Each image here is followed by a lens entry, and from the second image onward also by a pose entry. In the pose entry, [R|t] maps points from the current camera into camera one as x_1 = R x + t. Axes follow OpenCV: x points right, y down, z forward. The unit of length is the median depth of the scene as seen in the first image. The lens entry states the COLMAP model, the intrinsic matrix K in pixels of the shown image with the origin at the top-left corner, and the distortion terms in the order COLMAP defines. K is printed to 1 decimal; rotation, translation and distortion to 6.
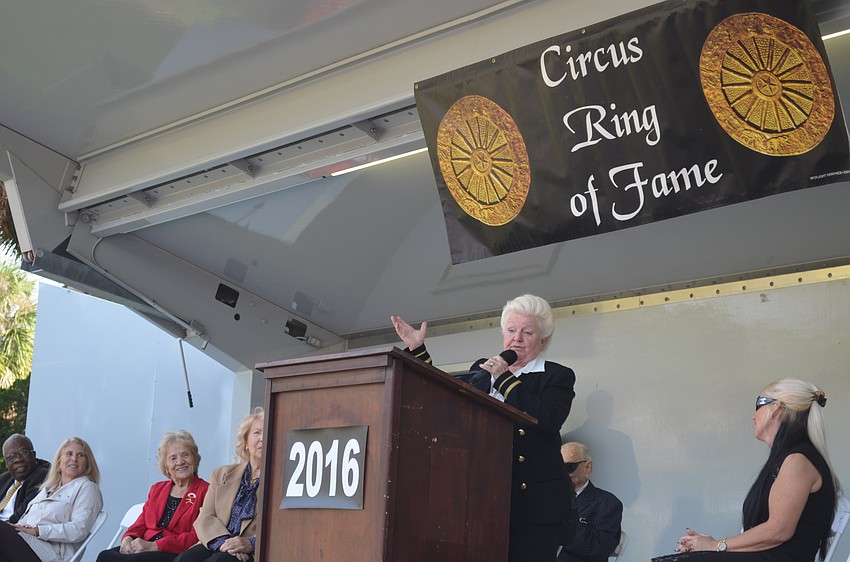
lens RADIAL K [[1981.0, 0, 425.0], [0, 1981.0, 281.0], [0, 0, 1]] dist [0.057520, -0.092046]
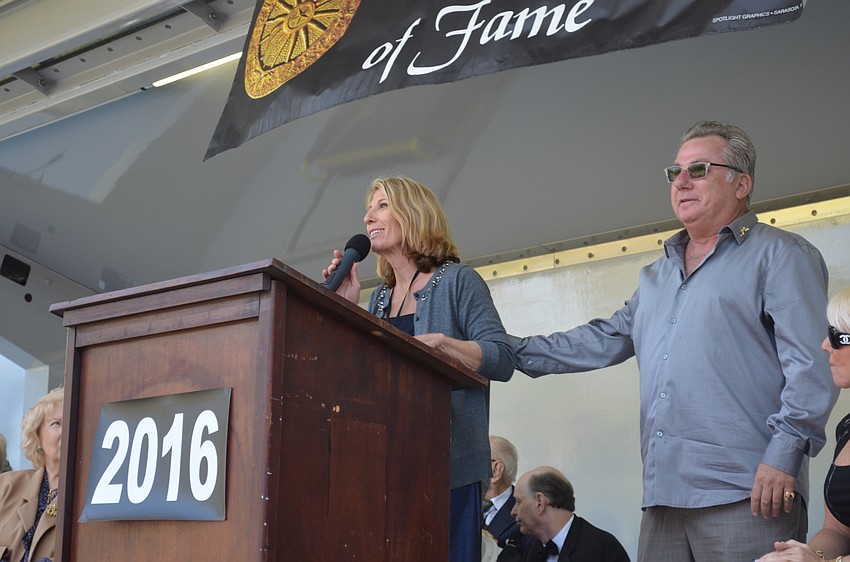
lens RADIAL K [[1981.0, 0, 425.0], [0, 1981.0, 281.0], [0, 0, 1]] dist [0.057520, -0.092046]
pose [[0.995001, -0.009955, 0.099363, -0.028847], [0.012045, 0.999718, -0.020452, 0.050904], [-0.099131, 0.021547, 0.994841, 0.351696]]
